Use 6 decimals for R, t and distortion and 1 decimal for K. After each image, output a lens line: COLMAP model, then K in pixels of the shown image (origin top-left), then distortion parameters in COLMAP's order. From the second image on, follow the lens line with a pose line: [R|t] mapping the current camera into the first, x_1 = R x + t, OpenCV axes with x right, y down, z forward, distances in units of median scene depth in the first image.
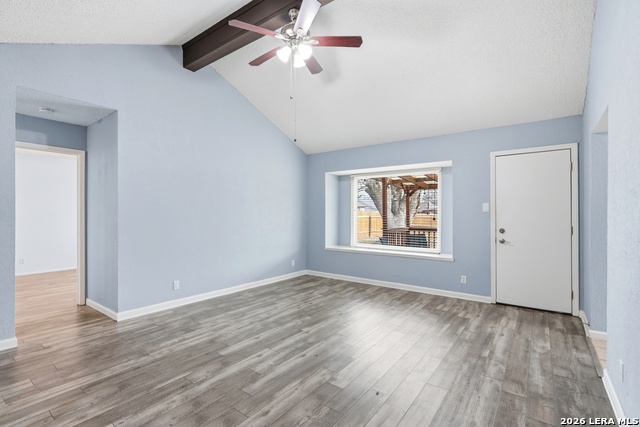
lens RADIAL K [[298.9, 0, 319.6], [0, 298.9, 216.1], [0, 0, 1]] dist [-0.012832, 0.002028]
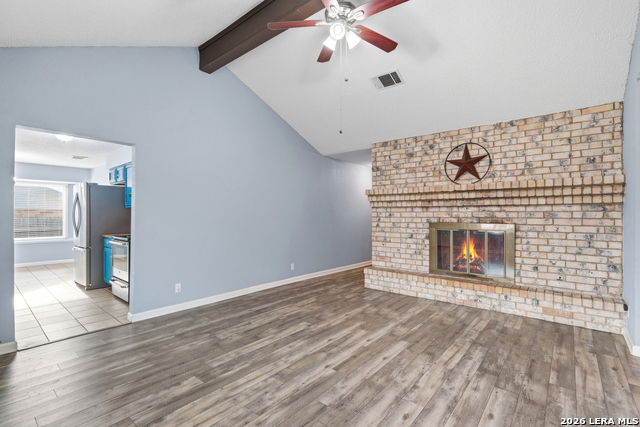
lens RADIAL K [[298.9, 0, 325.0], [0, 298.9, 212.1], [0, 0, 1]] dist [-0.012832, 0.002028]
pose [[-0.999287, -0.003298, 0.037607, -0.059794], [-0.003426, 0.999989, -0.003322, -0.009273], [-0.037596, -0.003448, -0.999287, 1.669292]]
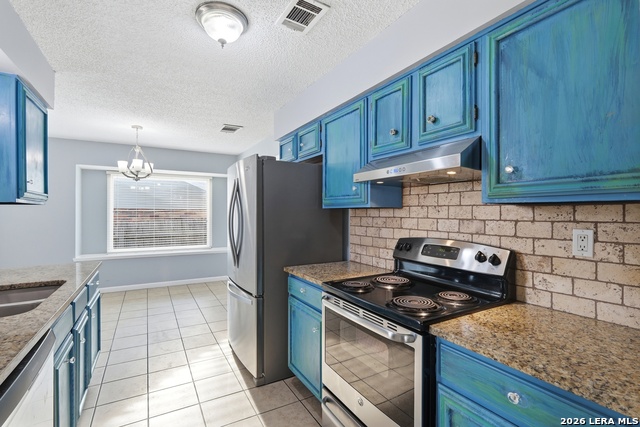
lens RADIAL K [[298.9, 0, 321.9], [0, 298.9, 213.2], [0, 0, 1]] dist [-0.012832, 0.002028]
pose [[-0.928046, -0.006610, 0.372407, 0.763315], [-0.004385, 0.999967, 0.006822, -0.028589], [-0.372440, 0.004698, -0.928044, 0.843779]]
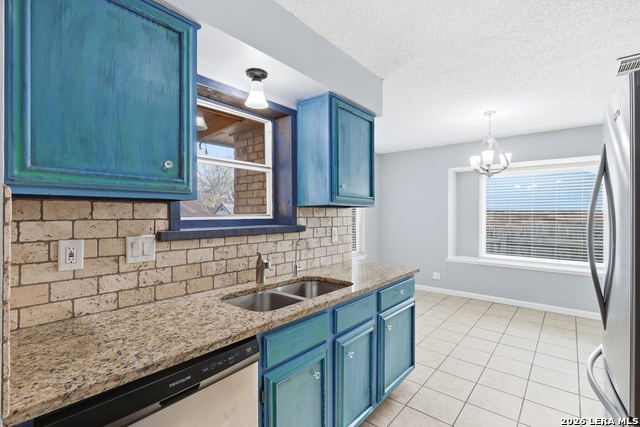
lens RADIAL K [[298.9, 0, 319.7], [0, 298.9, 214.4], [0, 0, 1]] dist [-0.012832, 0.002028]
pose [[0.043223, -0.009182, 0.999023, 0.863725], [-0.003584, 0.999950, 0.009345, -0.029154], [-0.999059, -0.003984, 0.043188, 0.556926]]
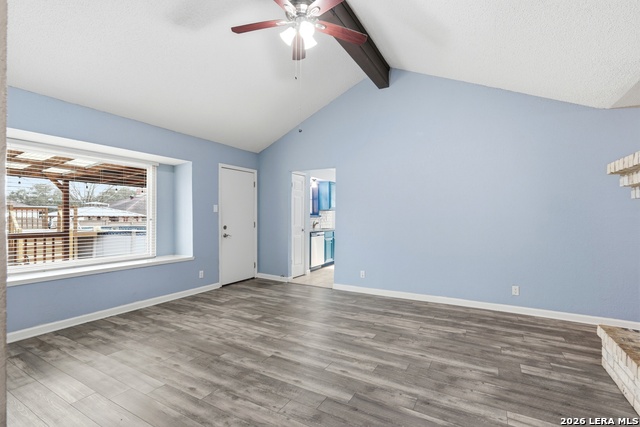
lens RADIAL K [[298.9, 0, 320.2], [0, 298.9, 218.3], [0, 0, 1]] dist [-0.012832, 0.002028]
pose [[-0.127934, -0.012451, 0.991705, -0.846488], [0.001330, 0.999918, 0.012726, -0.005975], [-0.991782, 0.002947, -0.127907, 0.926250]]
